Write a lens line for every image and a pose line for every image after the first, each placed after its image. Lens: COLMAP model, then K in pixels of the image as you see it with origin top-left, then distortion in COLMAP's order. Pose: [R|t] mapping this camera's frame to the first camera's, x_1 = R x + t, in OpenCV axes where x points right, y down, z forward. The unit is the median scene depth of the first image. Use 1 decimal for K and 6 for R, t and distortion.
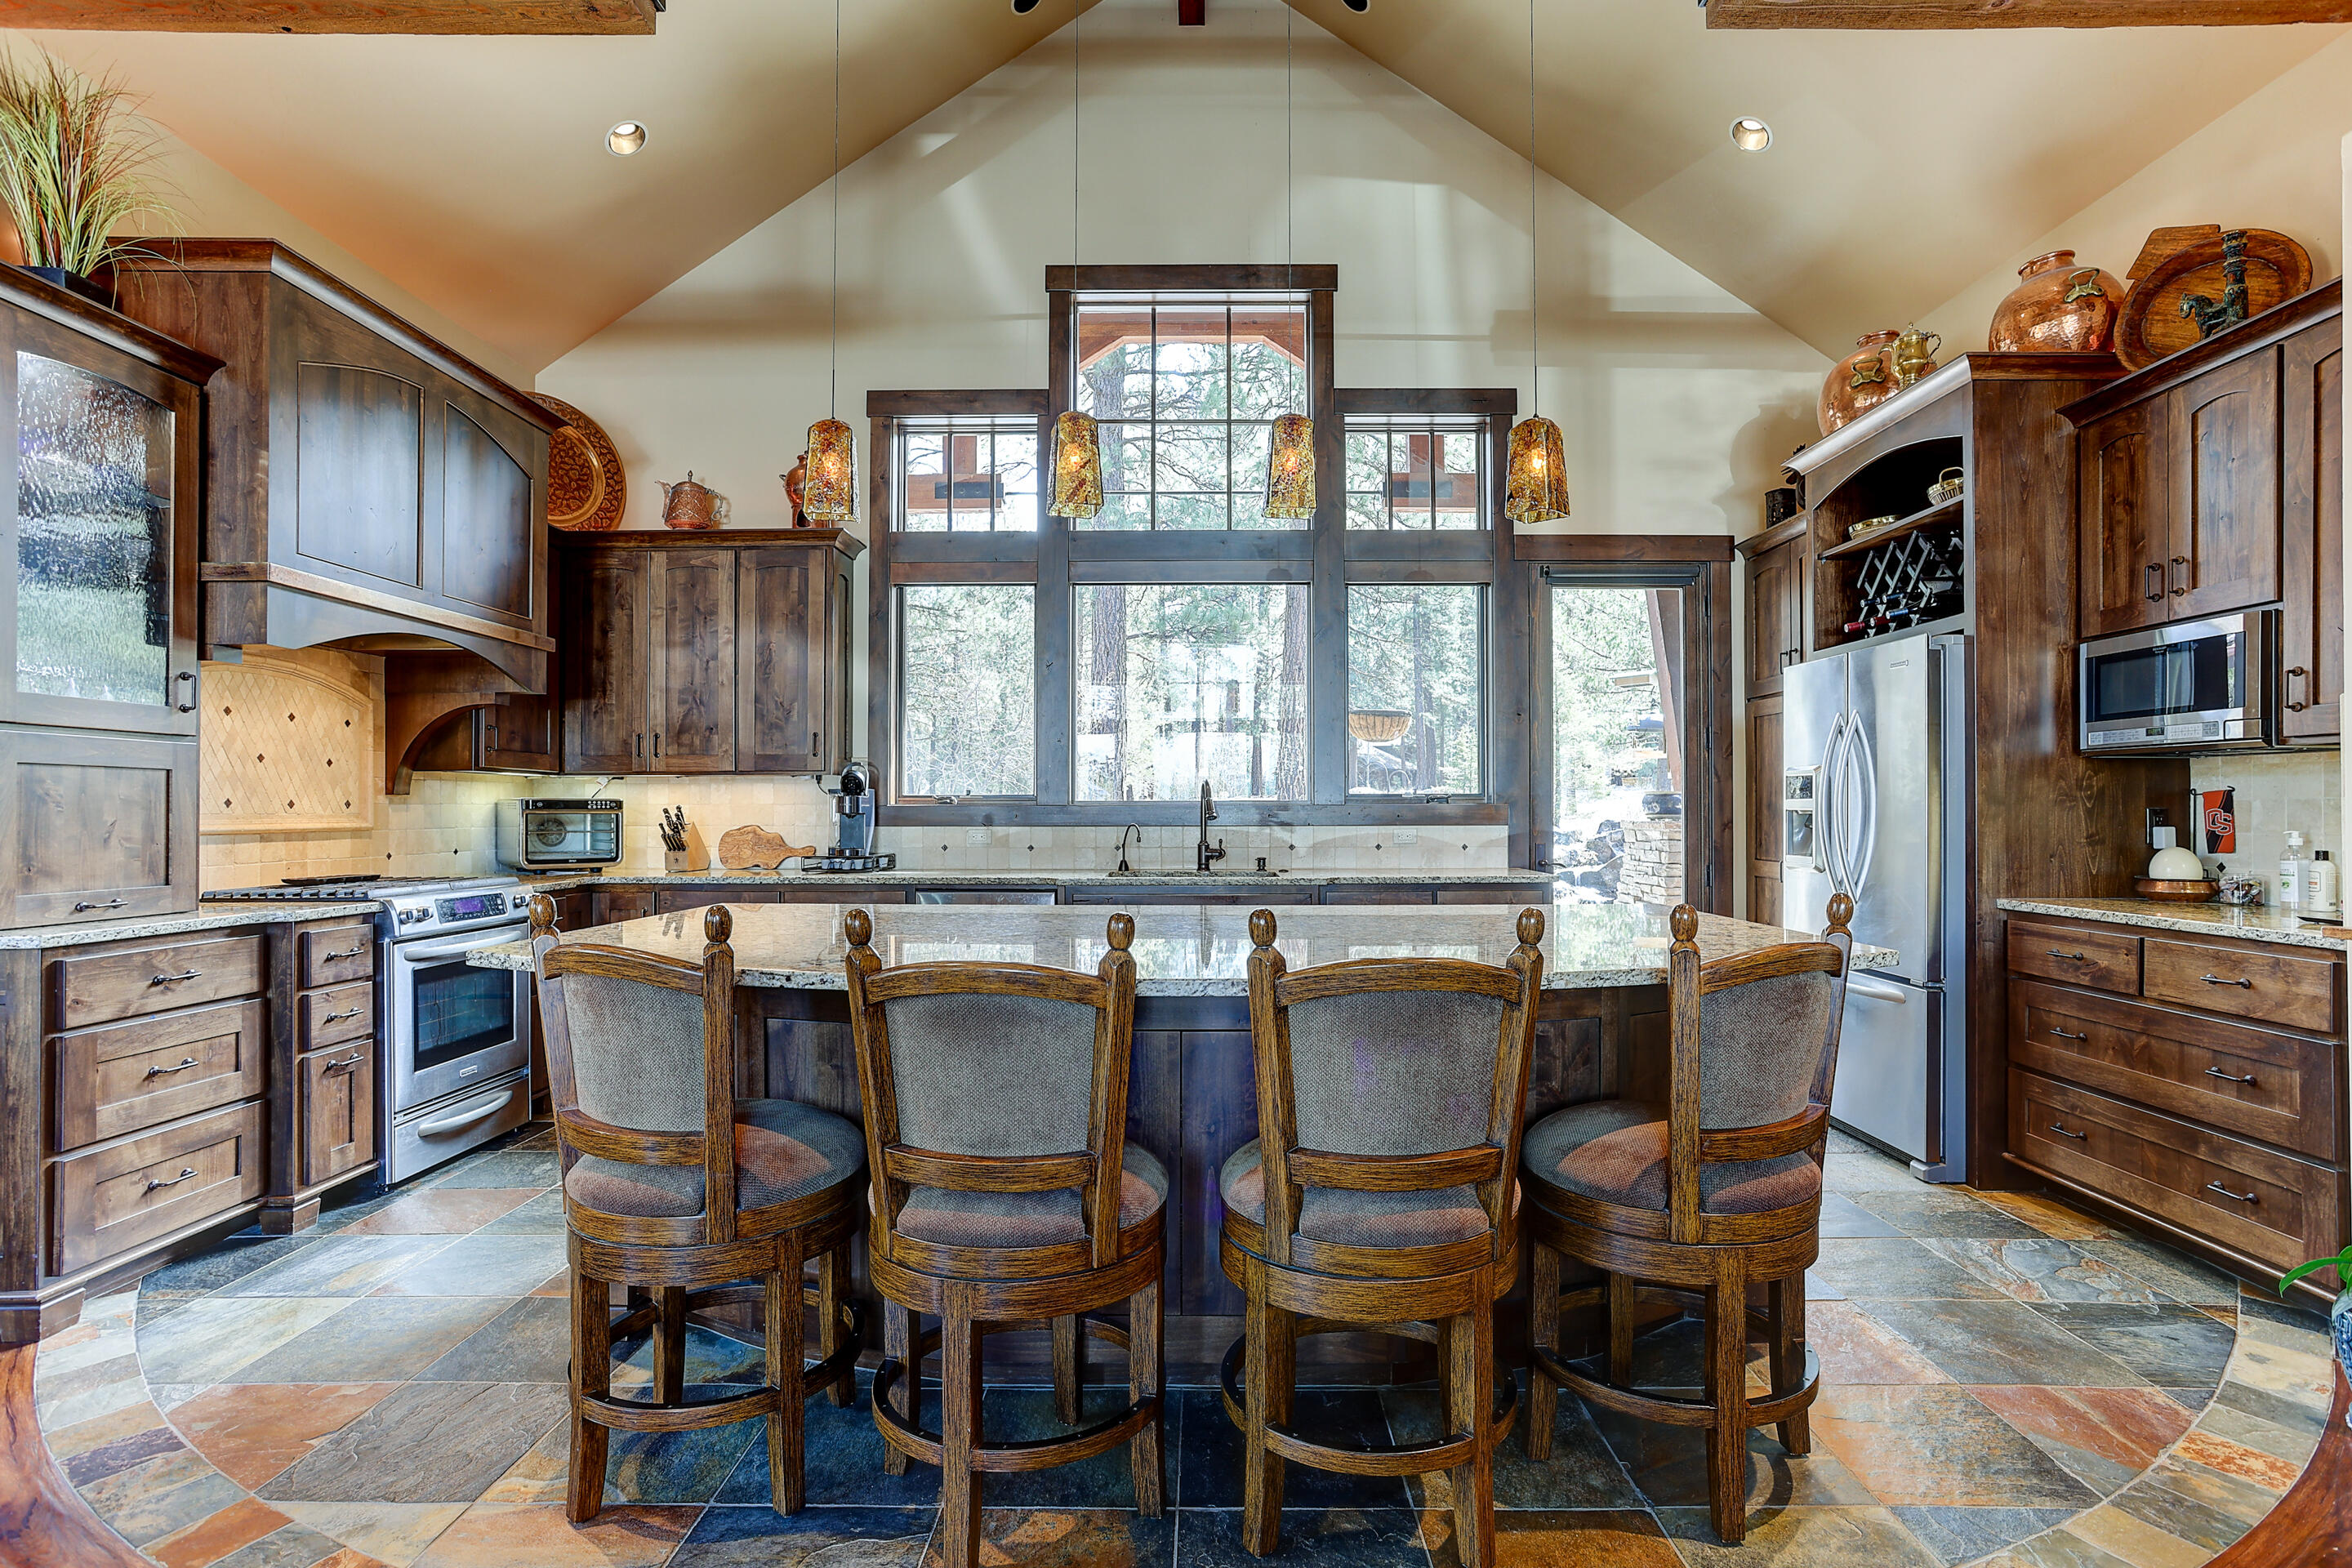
lens RADIAL K [[1147.0, 0, 1176.1], [0, 1147.0, 799.0], [0, 0, 1]] dist [0.000722, 0.004813]
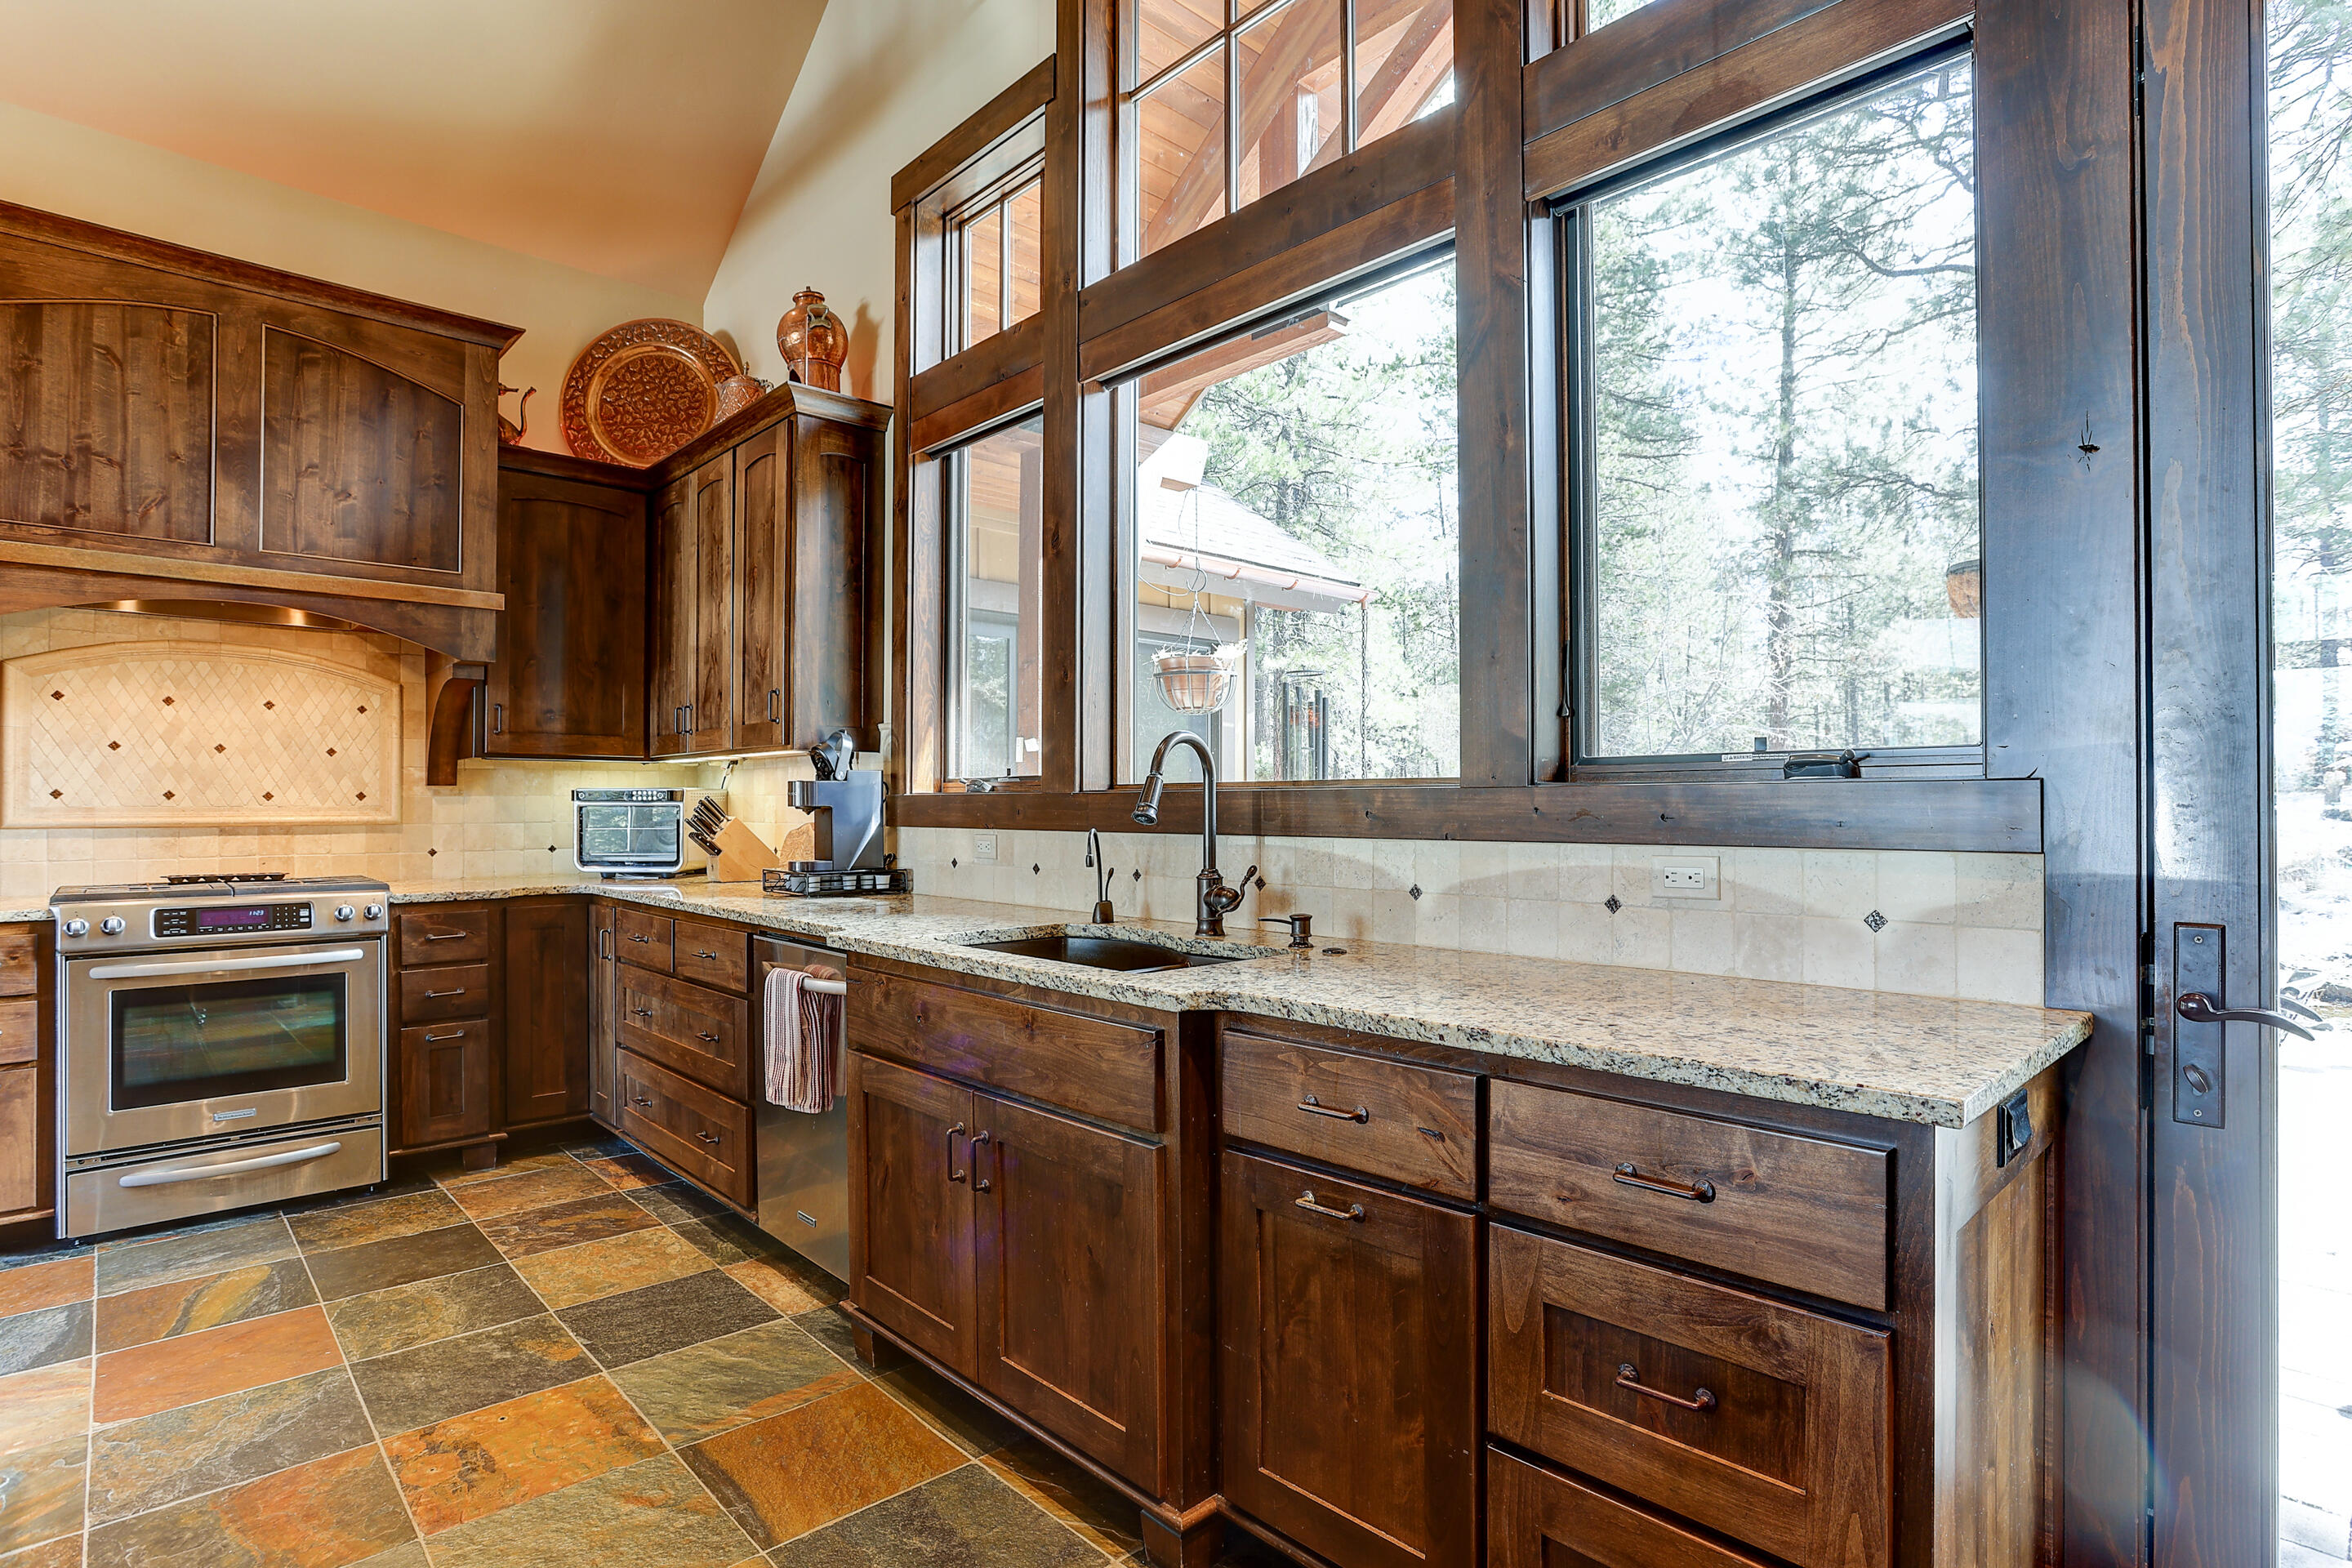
lens RADIAL K [[1222.1, 0, 1170.8], [0, 1222.1, 783.9], [0, 0, 1]] dist [-0.012374, 0.008601]
pose [[0.698550, -0.010647, -0.715482, 0.474947], [0.007015, 0.999943, -0.008032, 0.007703], [0.715527, 0.000591, 0.698585, 0.831536]]
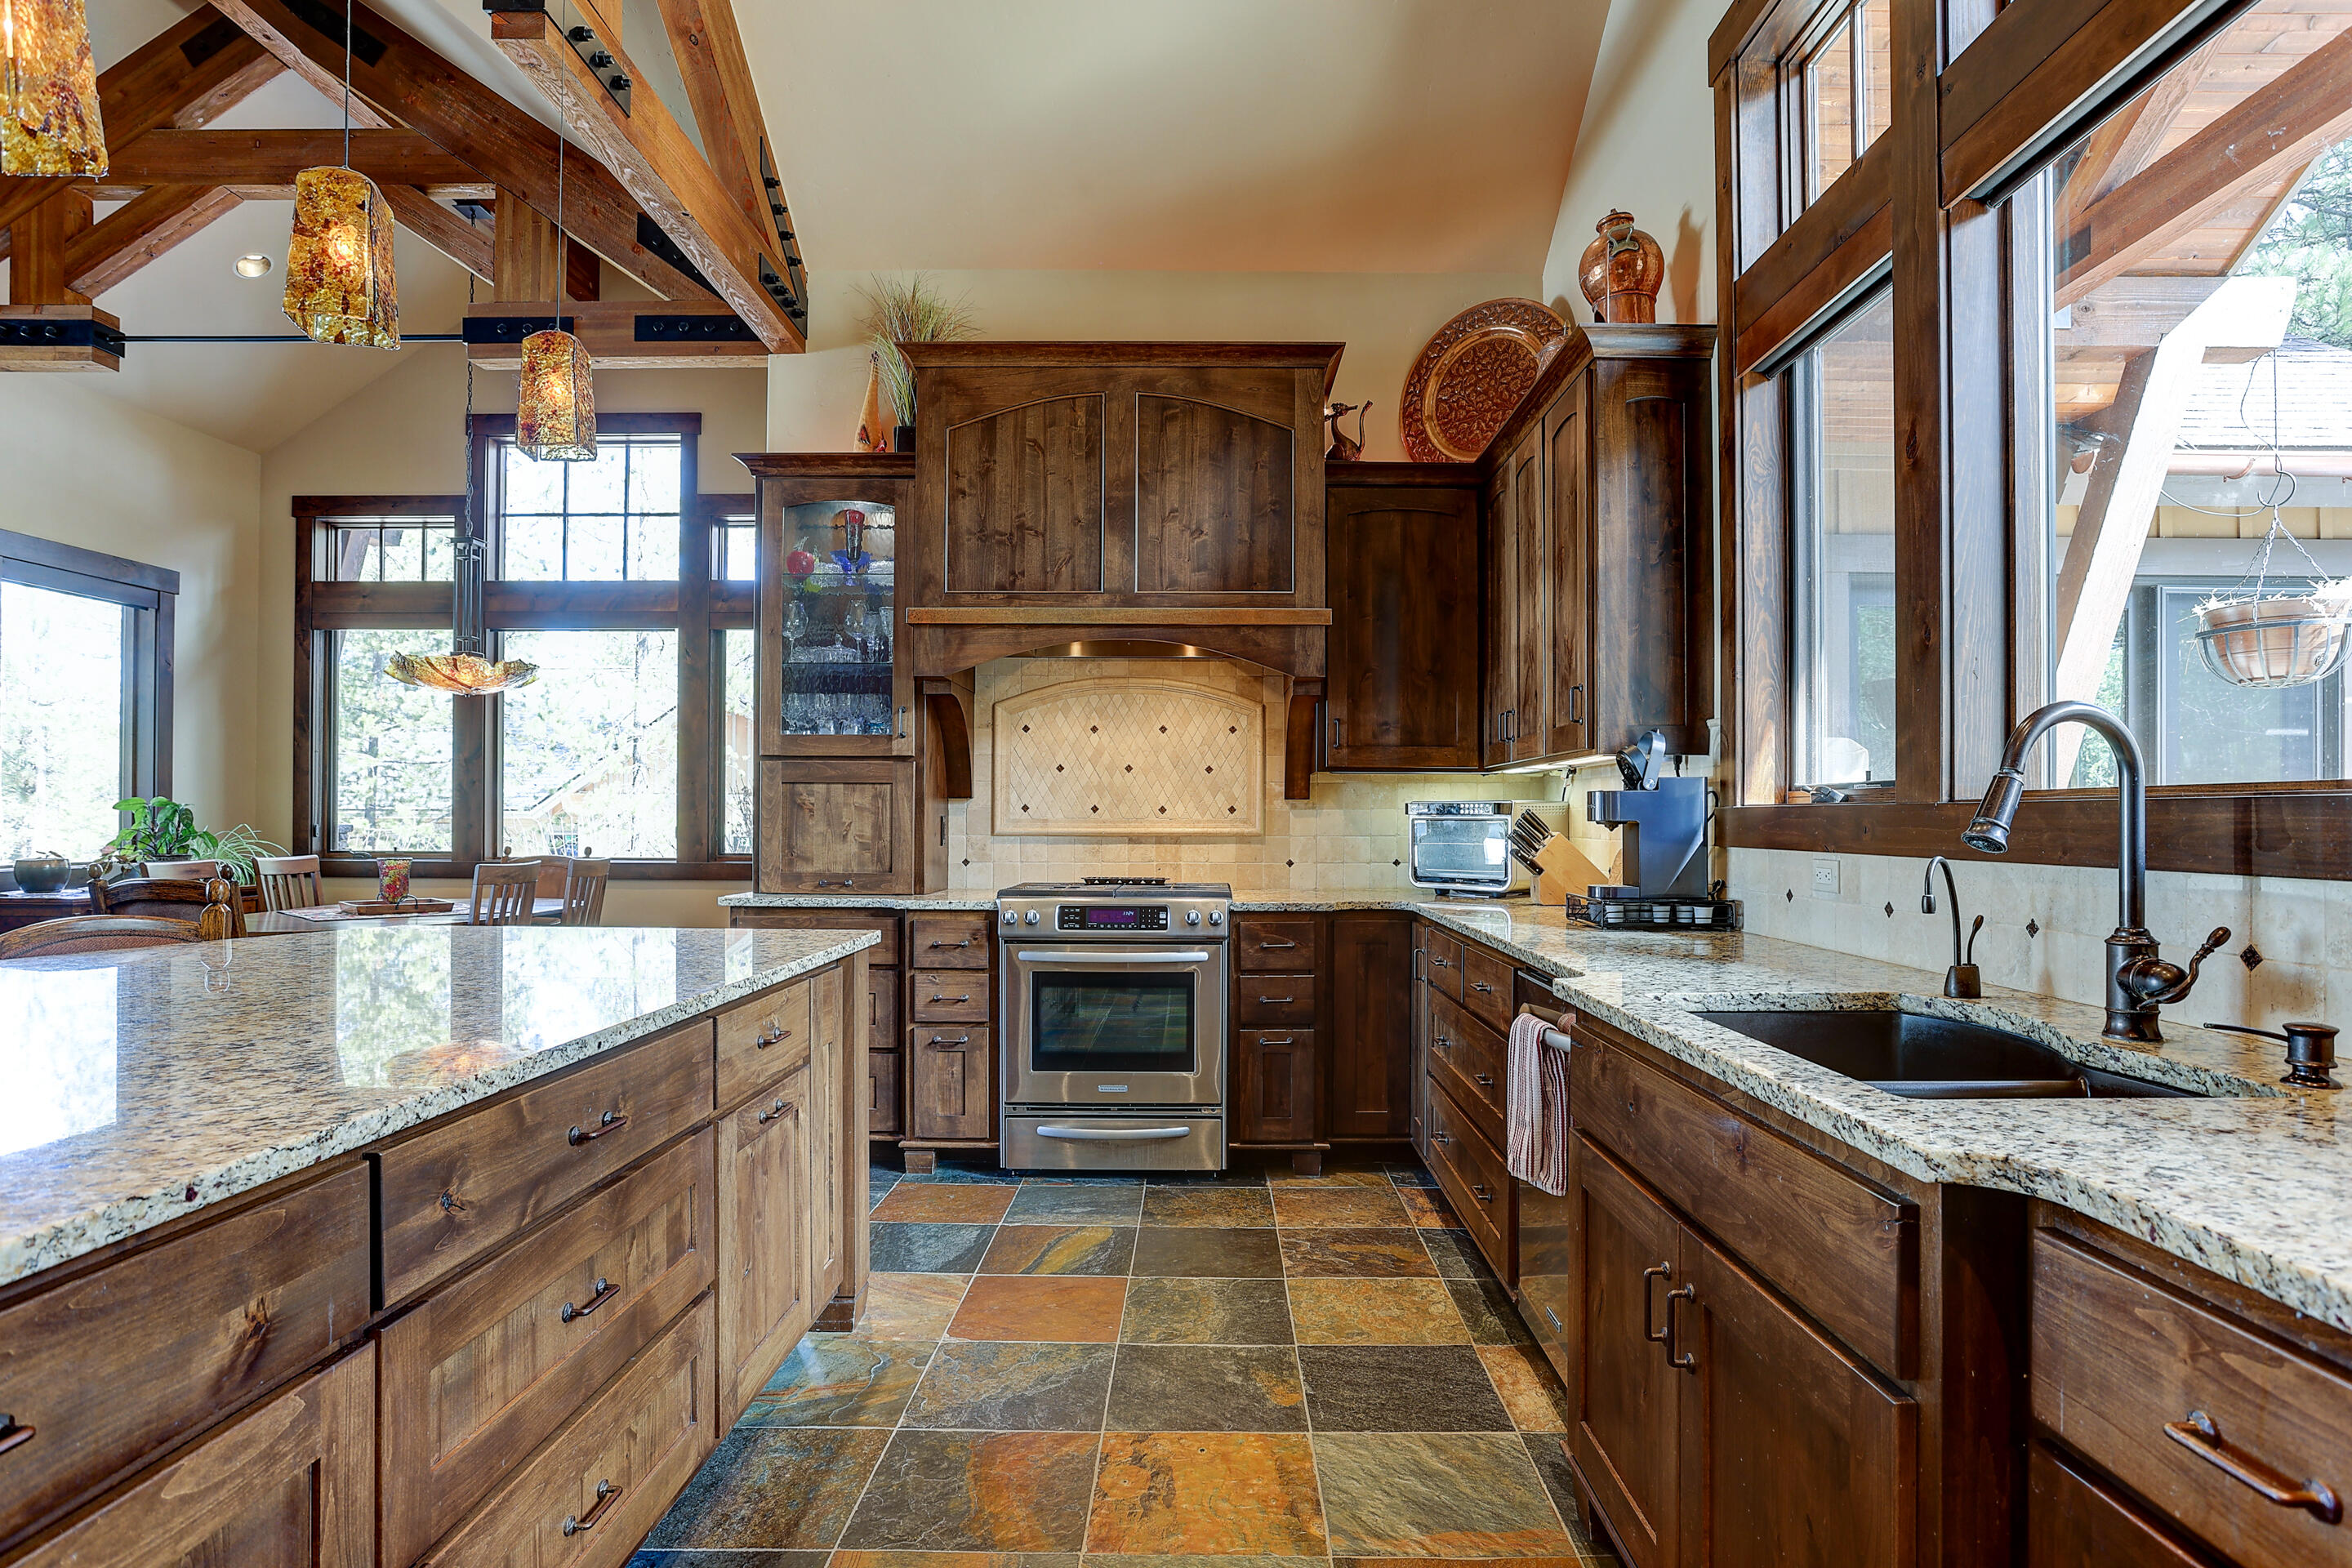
lens RADIAL K [[1255.5, 0, 1174.6], [0, 1255.5, 806.7], [0, 0, 1]] dist [-0.039383, 0.017439]
pose [[0.024989, -0.006505, -0.999667, 0.411338], [0.007180, 0.999954, -0.006327, 0.009286], [0.999662, -0.007020, 0.025034, 0.982507]]
